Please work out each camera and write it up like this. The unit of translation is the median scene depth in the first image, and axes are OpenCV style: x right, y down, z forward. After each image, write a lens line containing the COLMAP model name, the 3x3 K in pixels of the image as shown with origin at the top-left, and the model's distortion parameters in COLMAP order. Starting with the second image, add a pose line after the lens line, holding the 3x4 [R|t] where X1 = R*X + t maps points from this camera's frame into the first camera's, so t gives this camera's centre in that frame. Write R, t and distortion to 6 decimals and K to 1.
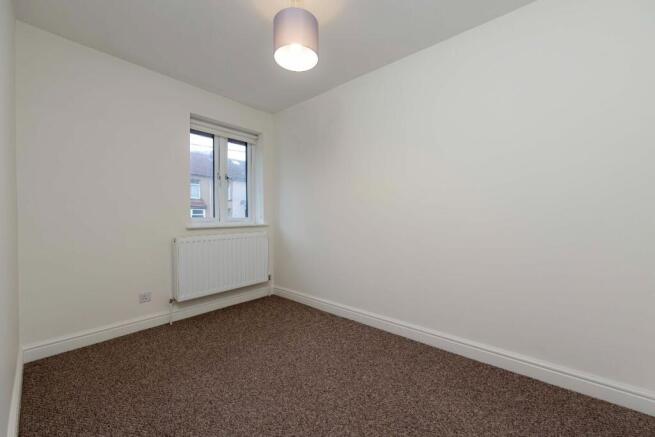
lens RADIAL K [[269.7, 0, 326.3], [0, 269.7, 204.2], [0, 0, 1]] dist [-0.000980, -0.000008]
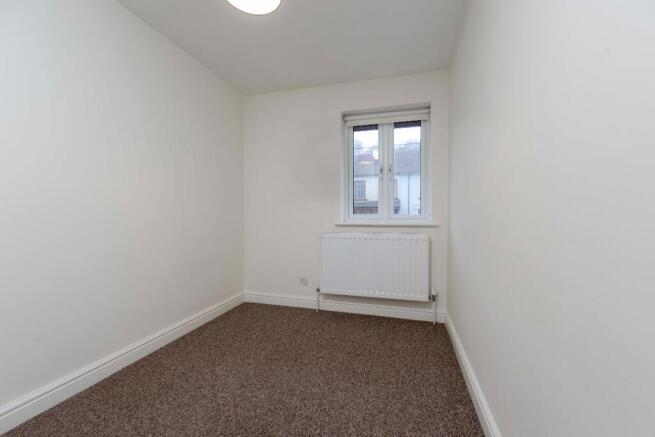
lens RADIAL K [[269.7, 0, 326.3], [0, 269.7, 204.2], [0, 0, 1]] dist [-0.000980, -0.000008]
pose [[0.401994, -0.030030, -0.915150, 0.345672], [0.039377, 0.999104, -0.015488, 0.021340], [0.914795, -0.029810, 0.402817, 0.458649]]
